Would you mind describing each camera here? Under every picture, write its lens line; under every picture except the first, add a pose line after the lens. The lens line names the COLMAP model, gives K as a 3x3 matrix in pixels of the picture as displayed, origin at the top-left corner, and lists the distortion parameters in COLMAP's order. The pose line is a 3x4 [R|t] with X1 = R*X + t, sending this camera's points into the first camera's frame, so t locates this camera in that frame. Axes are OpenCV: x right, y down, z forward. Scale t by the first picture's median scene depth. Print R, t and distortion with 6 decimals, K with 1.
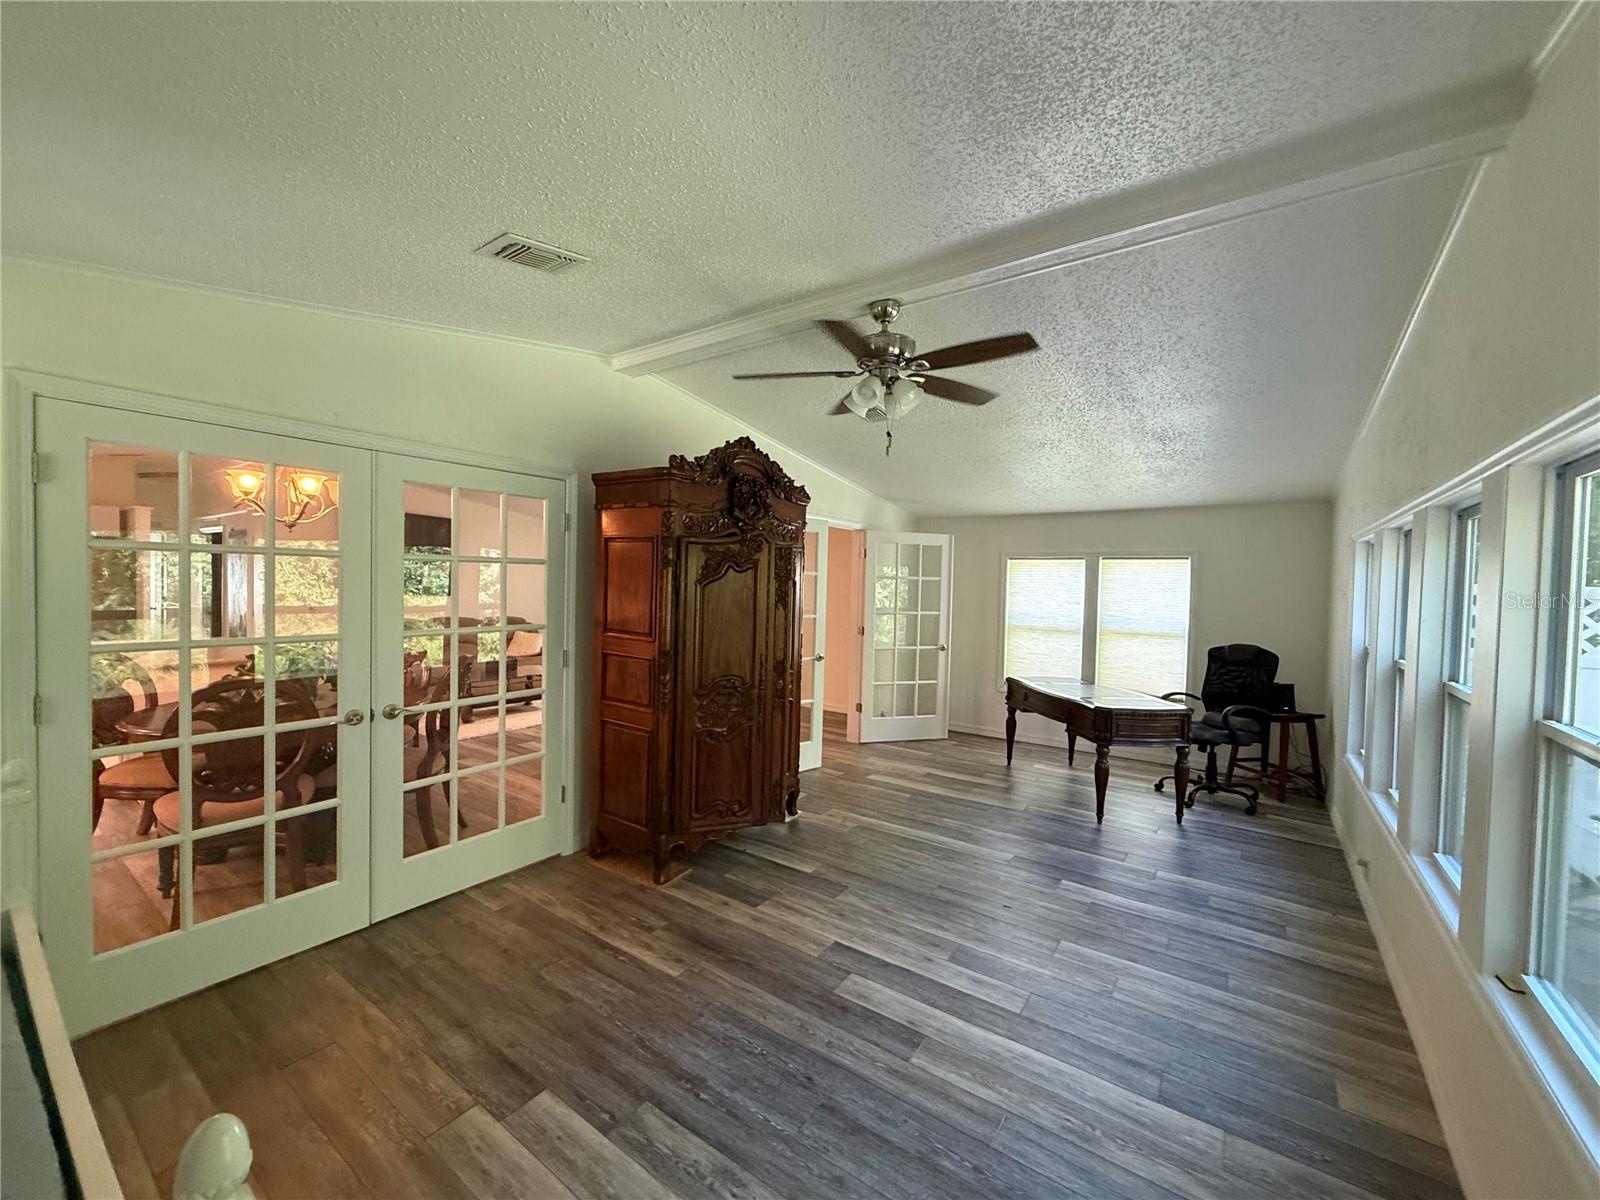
lens RADIAL K [[636.1, 0, 796.7], [0, 636.1, 599.7], [0, 0, 1]] dist [-0.000694, 0.000238]
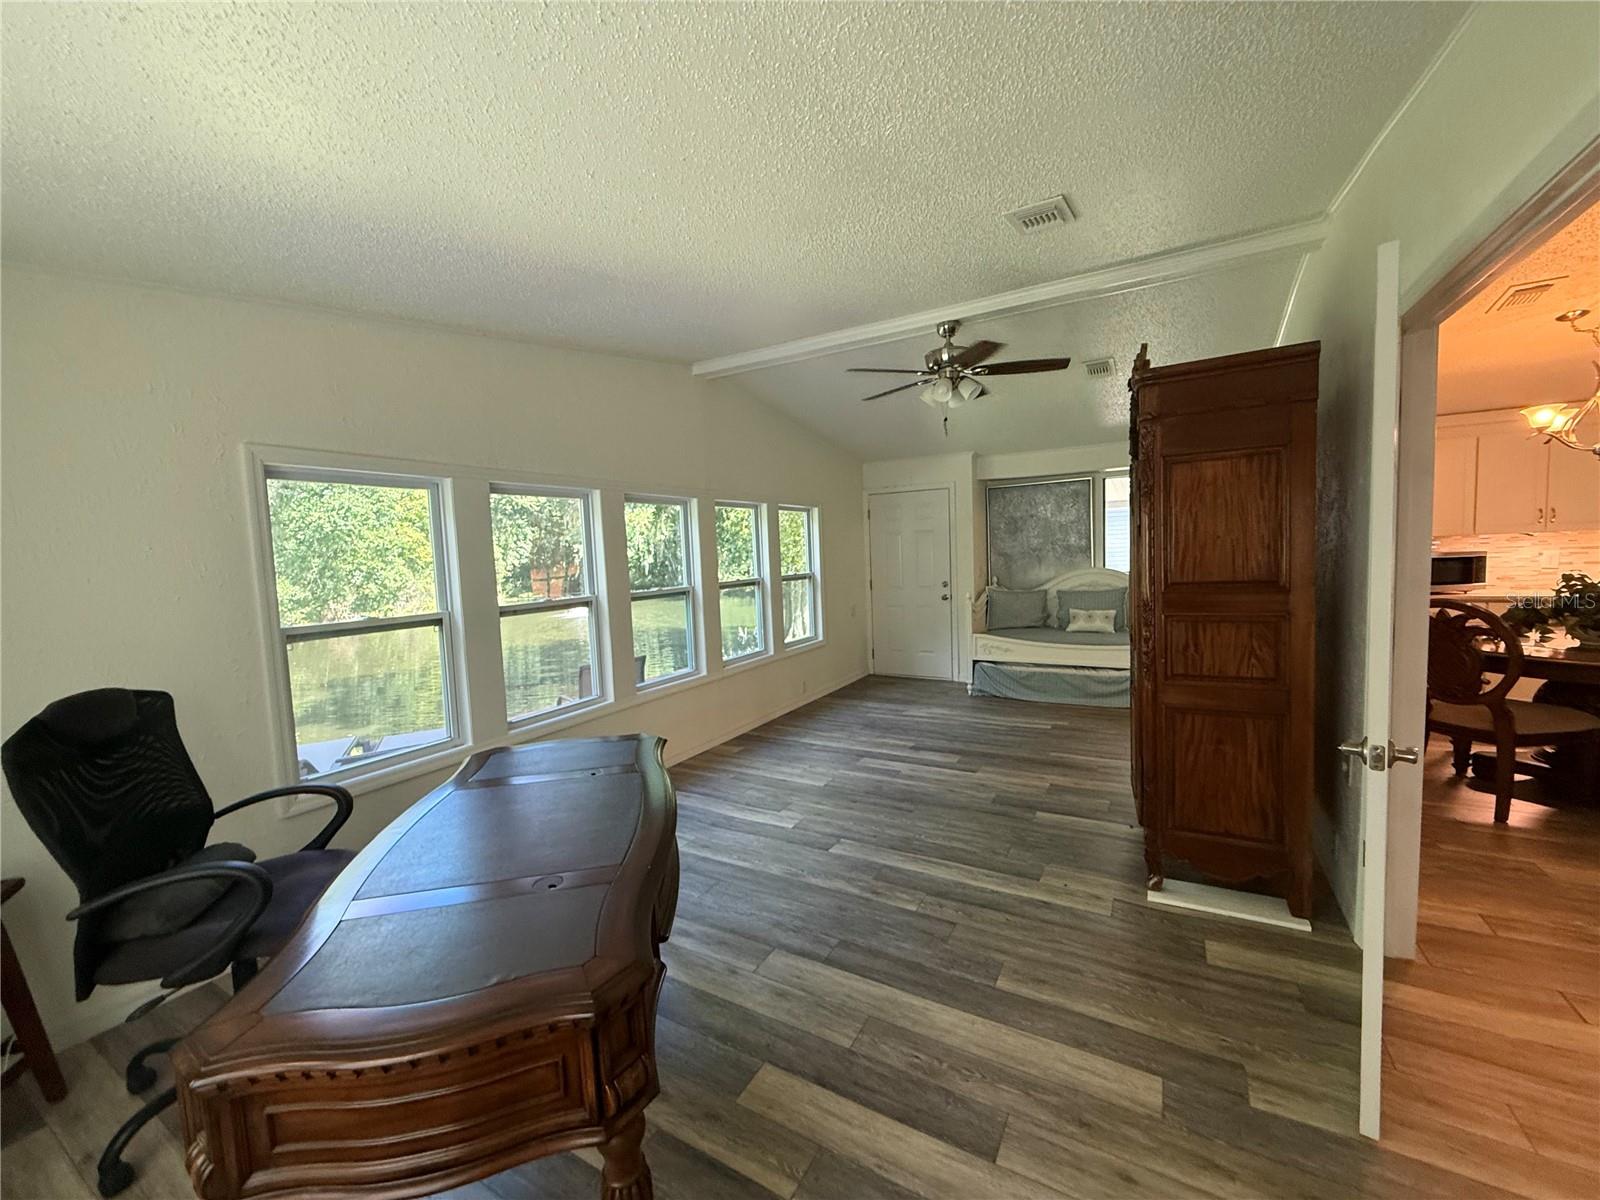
lens RADIAL K [[636.1, 0, 796.7], [0, 636.1, 599.7], [0, 0, 1]] dist [-0.000694, 0.000238]
pose [[-0.995346, 0.028393, -0.092083, 0.537833], [0.019260, 0.994941, 0.098598, -0.016182], [0.094417, 0.096366, -0.990858, 2.139783]]
